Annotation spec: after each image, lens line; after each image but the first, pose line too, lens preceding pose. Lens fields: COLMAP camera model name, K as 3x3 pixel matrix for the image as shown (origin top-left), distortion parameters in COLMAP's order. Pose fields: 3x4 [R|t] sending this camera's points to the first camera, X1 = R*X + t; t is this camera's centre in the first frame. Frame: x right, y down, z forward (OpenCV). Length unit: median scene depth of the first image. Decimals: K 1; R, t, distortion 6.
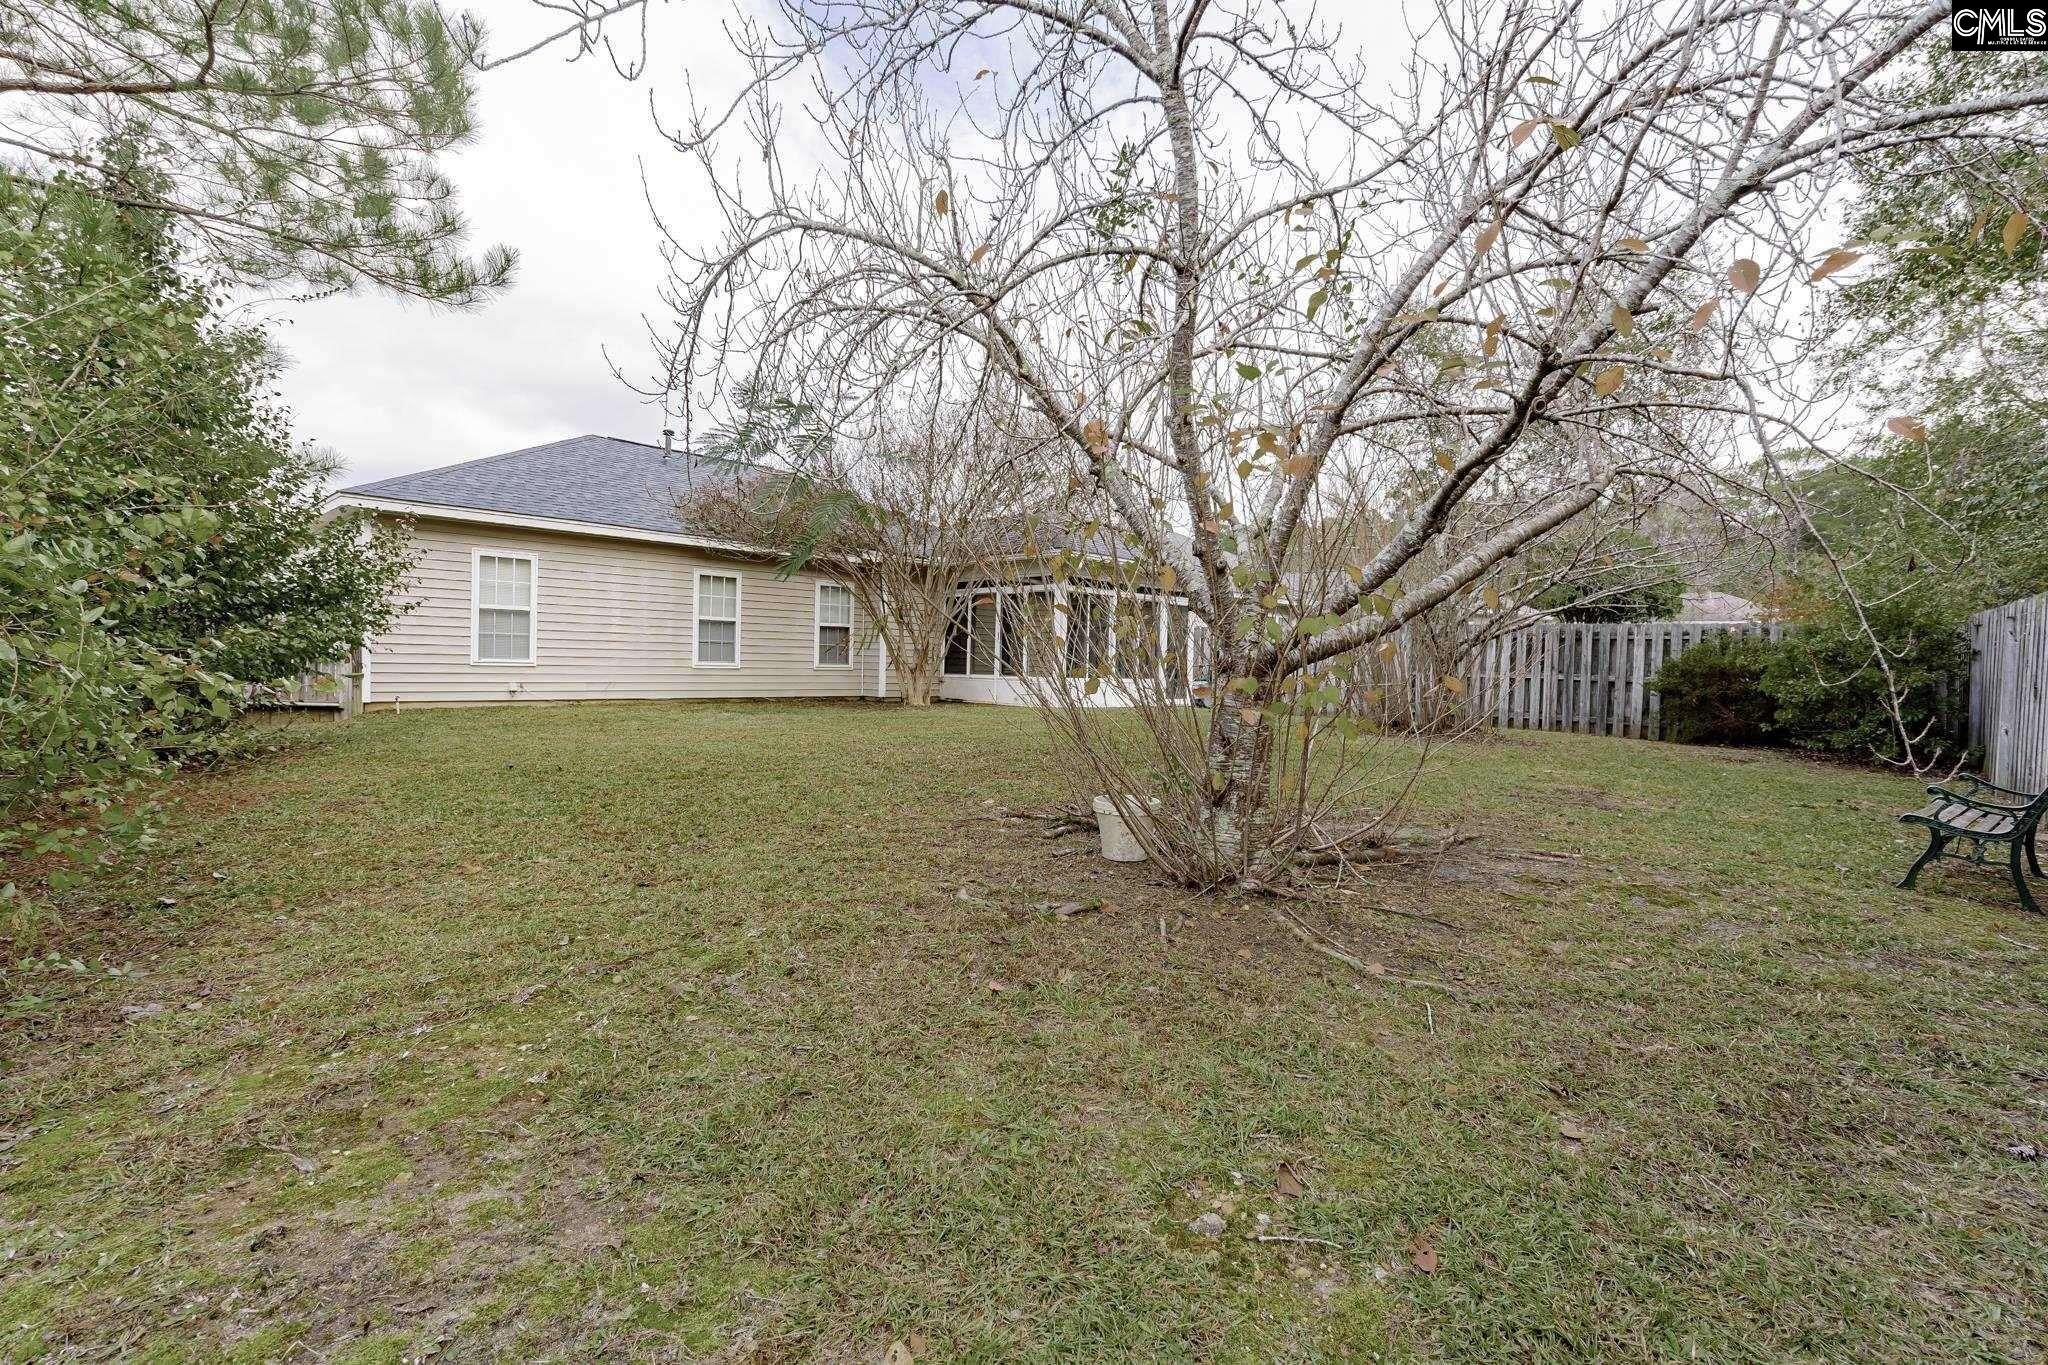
lens RADIAL K [[929.3, 0, 1003.7], [0, 929.3, 680.5], [0, 0, 1]] dist [-0.003246, 0.000309]
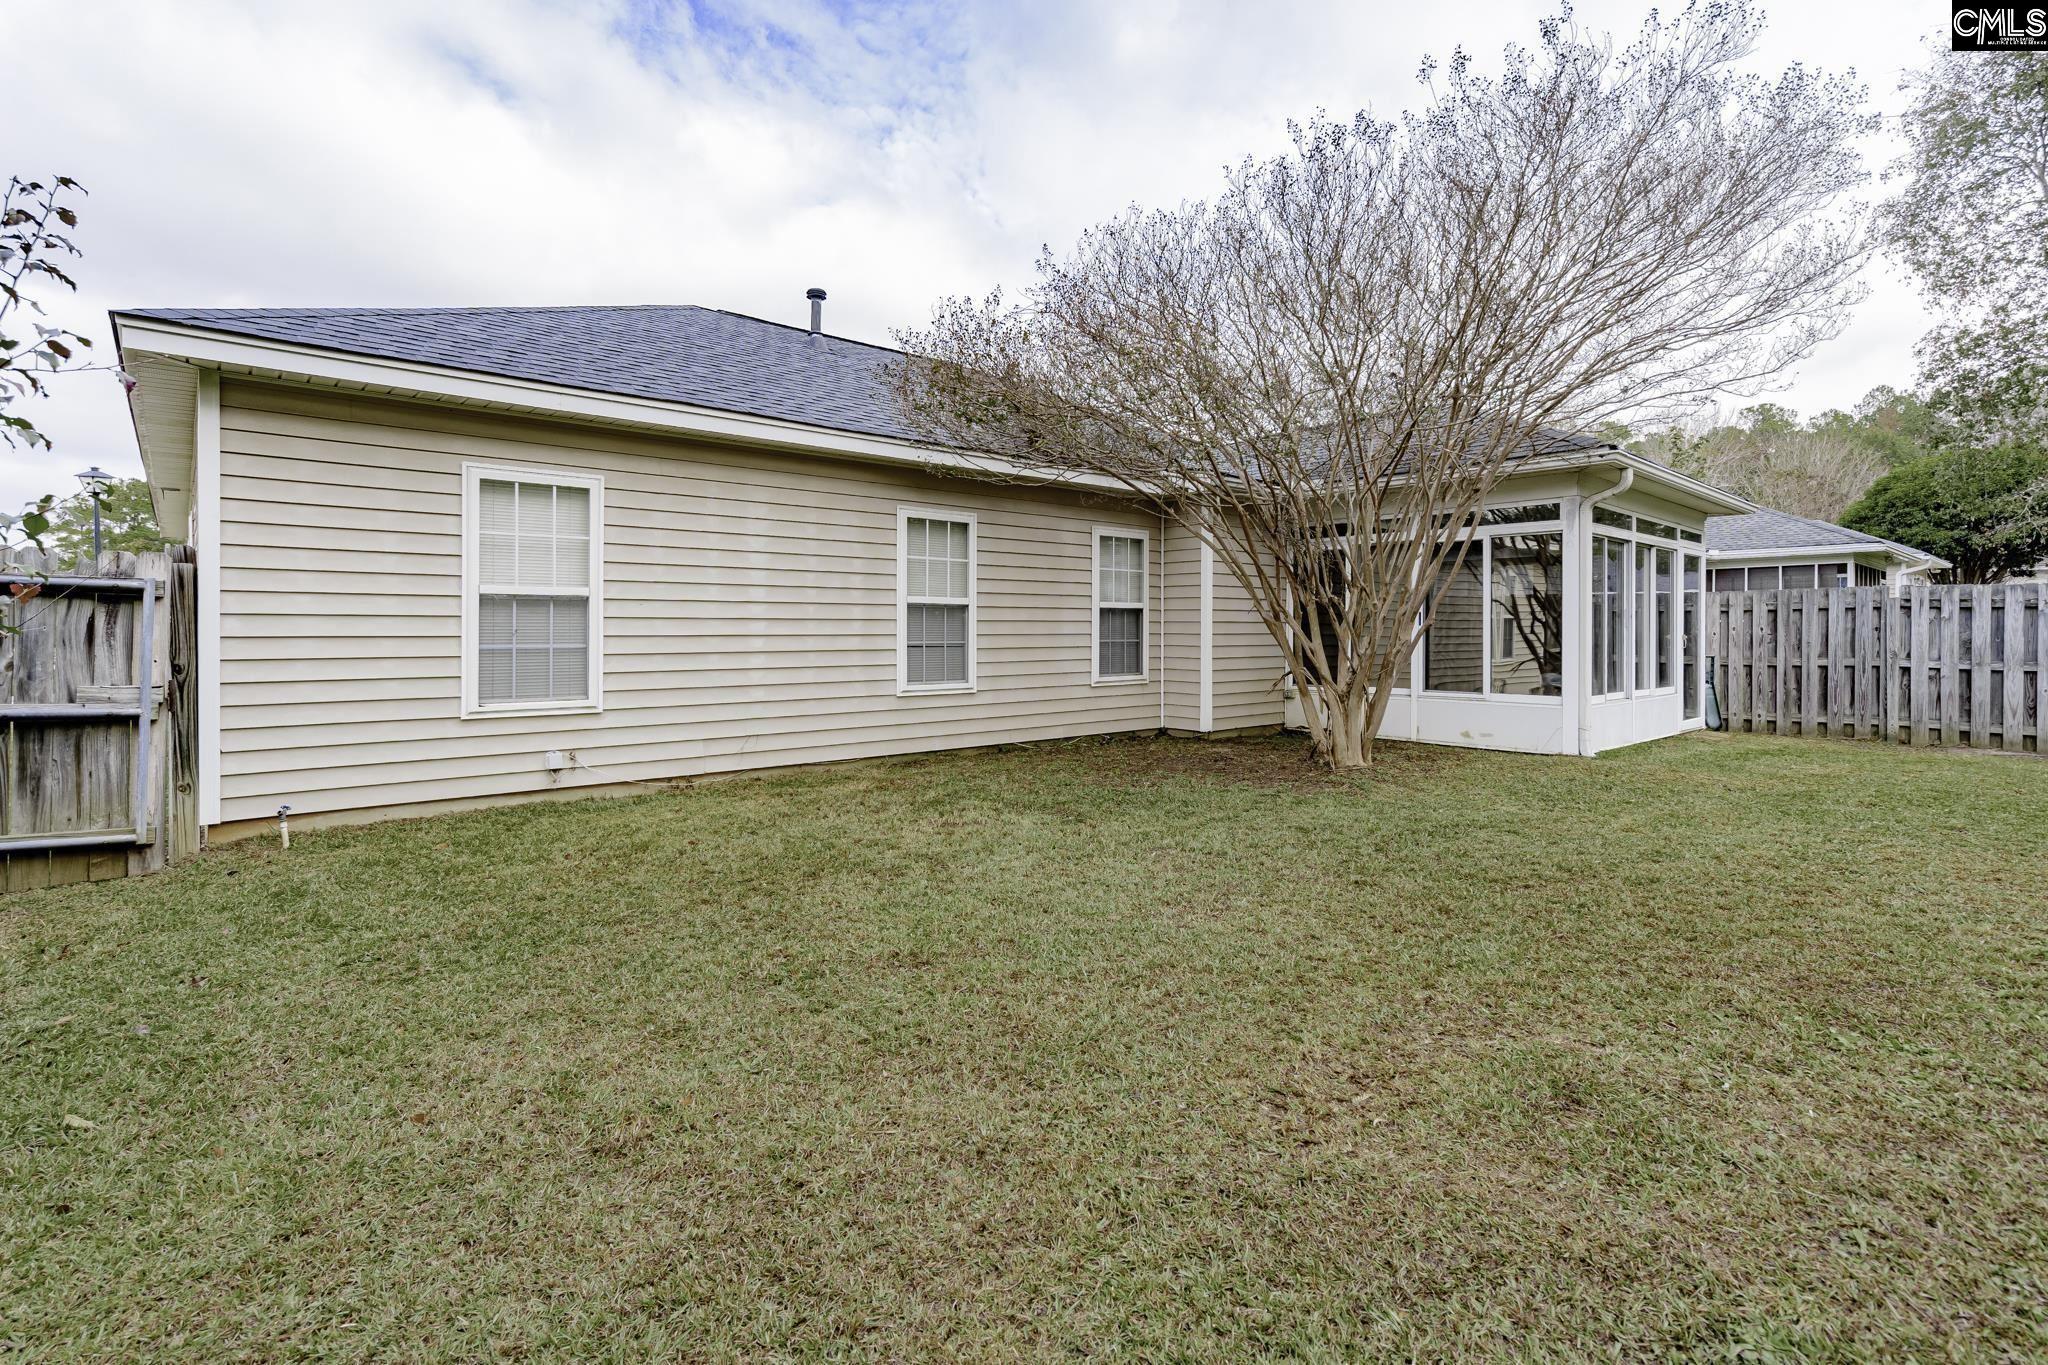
lens RADIAL K [[929.3, 0, 1010.2], [0, 929.3, 639.6], [0, 0, 1]] dist [-0.003246, 0.000309]
pose [[0.996671, -0.023665, -0.078020, -0.231185], [0.022566, 0.999634, -0.014938, -0.036418], [0.078345, 0.013128, 0.996840, 0.485197]]
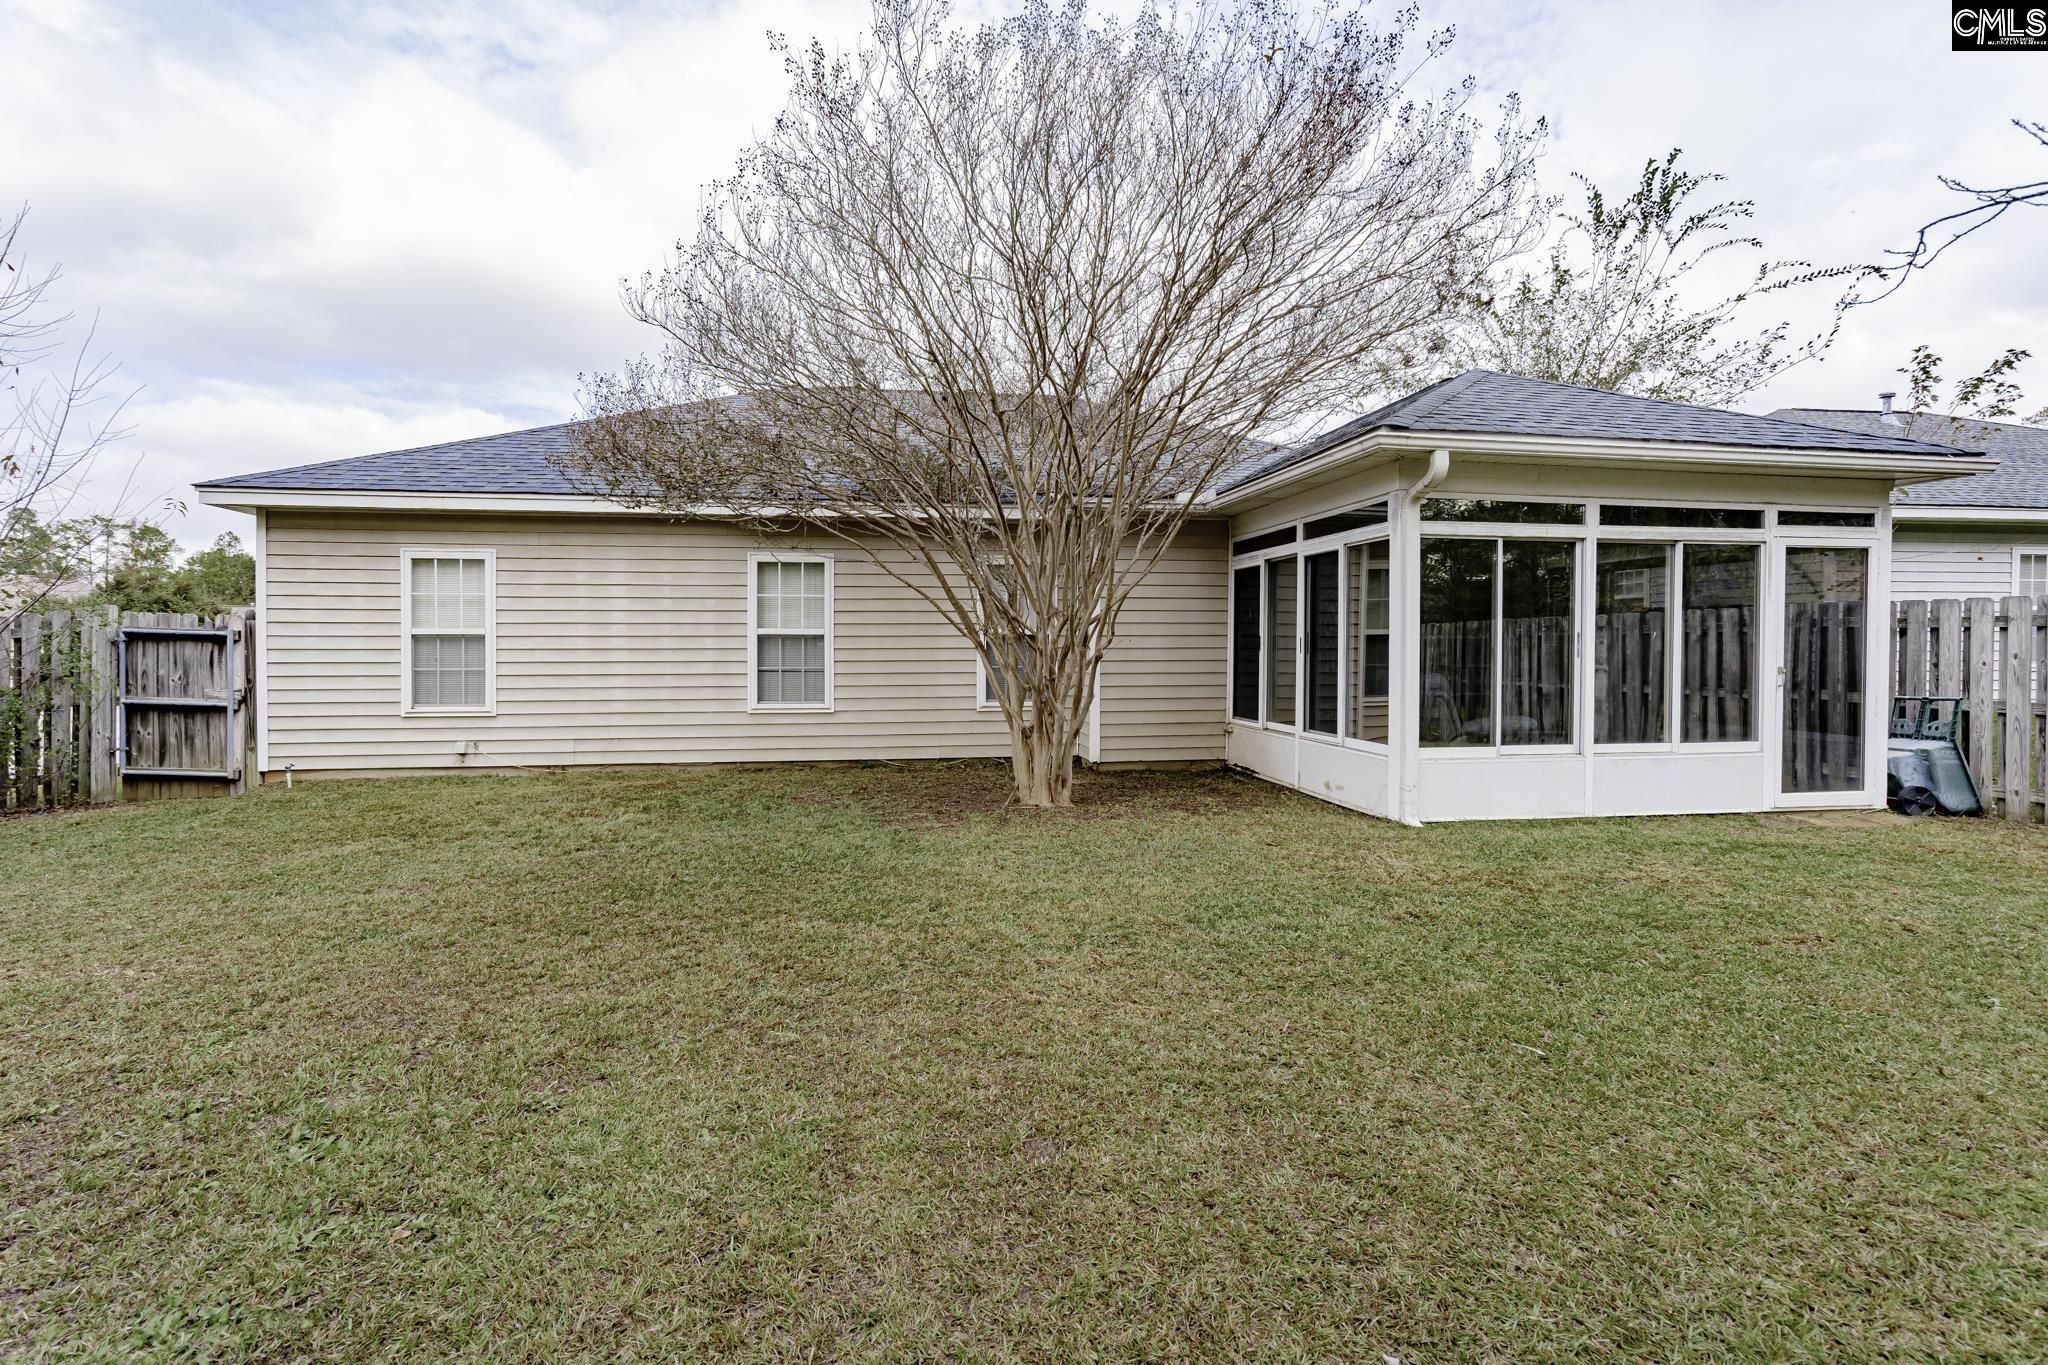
lens RADIAL K [[929.3, 0, 1023.5], [0, 929.3, 664.0], [0, 0, 1]] dist [-0.003246, 0.000309]
pose [[0.807108, -0.011774, -0.590287, 0.179577], [0.007488, 0.999925, -0.009705, -0.039101], [0.590356, 0.003413, 0.807135, 0.609039]]
